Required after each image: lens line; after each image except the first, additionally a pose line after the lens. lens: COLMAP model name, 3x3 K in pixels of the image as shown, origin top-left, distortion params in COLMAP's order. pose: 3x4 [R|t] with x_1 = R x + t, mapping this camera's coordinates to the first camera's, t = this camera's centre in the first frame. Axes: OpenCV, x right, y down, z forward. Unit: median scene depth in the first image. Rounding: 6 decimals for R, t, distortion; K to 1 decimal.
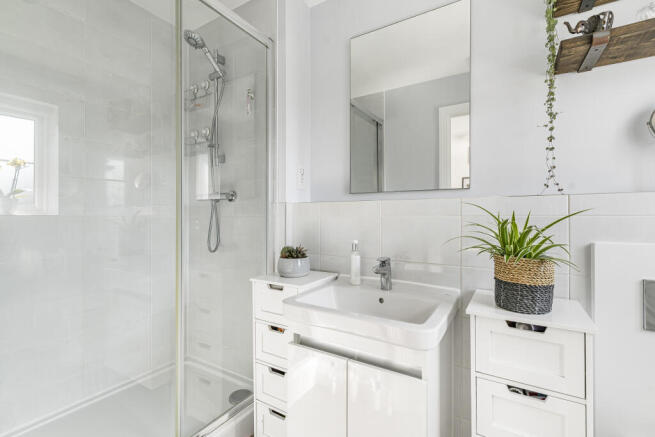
lens RADIAL K [[298.2, 0, 329.3], [0, 298.2, 217.6], [0, 0, 1]] dist [0.002050, -0.000562]
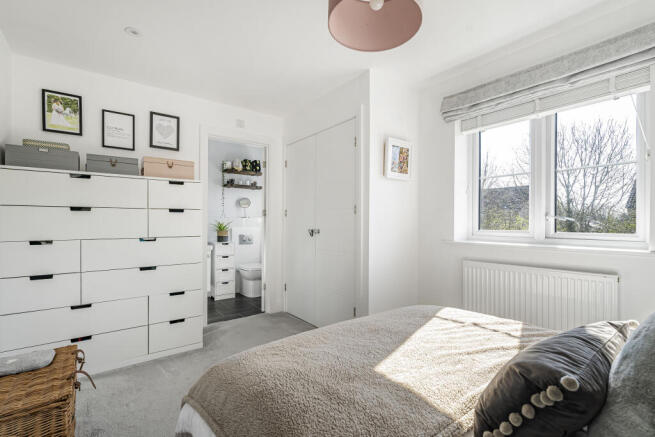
lens RADIAL K [[298.2, 0, 325.7], [0, 298.2, 221.3], [0, 0, 1]] dist [0.002050, -0.000562]
pose [[0.365189, -0.002702, 0.930929, -2.209468], [-0.007086, 0.999959, 0.005682, -0.040725], [-0.930906, -0.008671, 0.365155, -1.570329]]
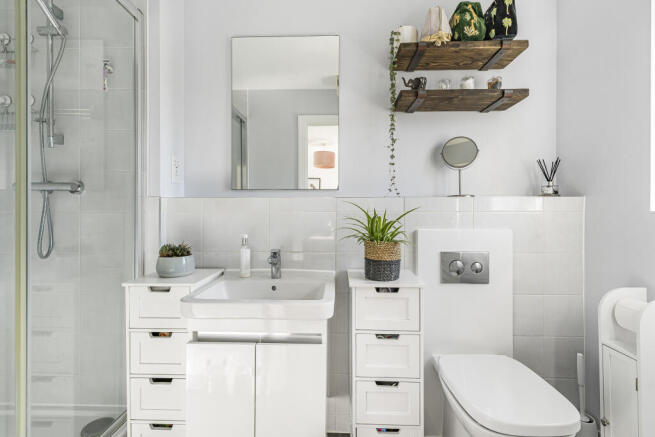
lens RADIAL K [[298.2, 0, 327.7], [0, 298.2, 216.9], [0, 0, 1]] dist [0.002050, -0.000562]
pose [[0.865203, -0.006290, 0.501382, -0.187616], [0.001343, 0.999947, 0.010226, 0.002105], [-0.501420, -0.008174, 0.865165, -0.052463]]
